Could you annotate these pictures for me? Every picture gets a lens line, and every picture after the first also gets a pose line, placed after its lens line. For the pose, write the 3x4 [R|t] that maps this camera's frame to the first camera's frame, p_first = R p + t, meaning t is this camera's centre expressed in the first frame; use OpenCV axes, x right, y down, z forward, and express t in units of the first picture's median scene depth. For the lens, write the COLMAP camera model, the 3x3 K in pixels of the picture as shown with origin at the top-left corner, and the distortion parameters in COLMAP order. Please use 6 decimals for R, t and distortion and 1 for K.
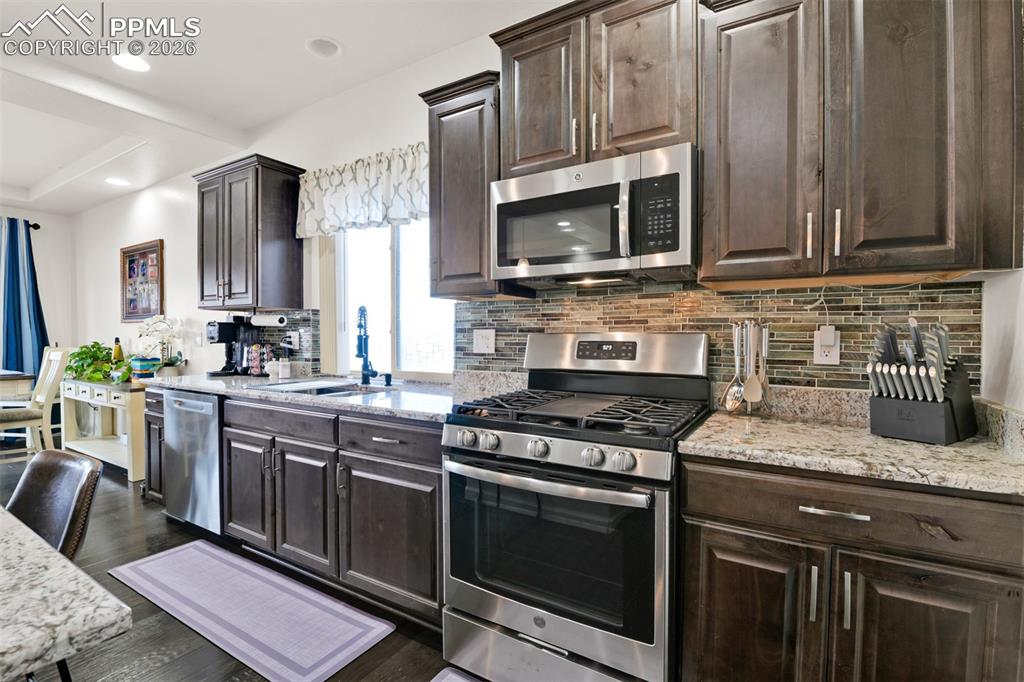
lens RADIAL K [[421.8, 0, 467.1], [0, 421.8, 337.9], [0, 0, 1]] dist [-0.016545, -0.000572]
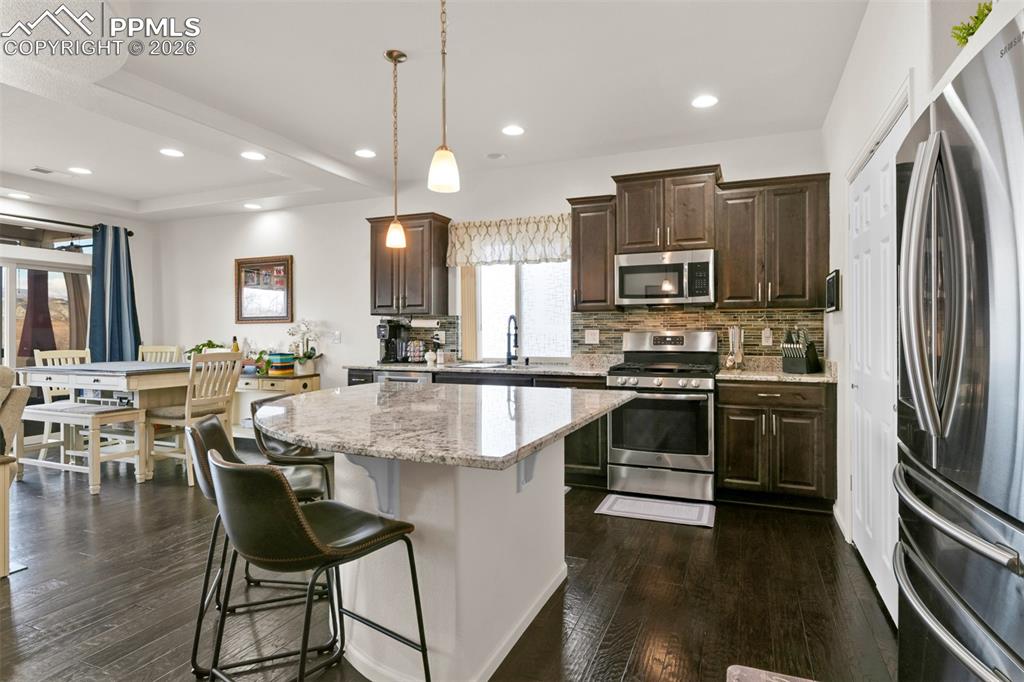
lens RADIAL K [[464.1, 0, 512.5], [0, 464.1, 326.4], [0, 0, 1]] dist [-0.012408, -0.000912]
pose [[0.980691, -0.001657, 0.195558, -0.815537], [0.005568, 0.999795, -0.019452, 0.001730], [-0.195486, 0.020166, 0.980499, -0.989476]]
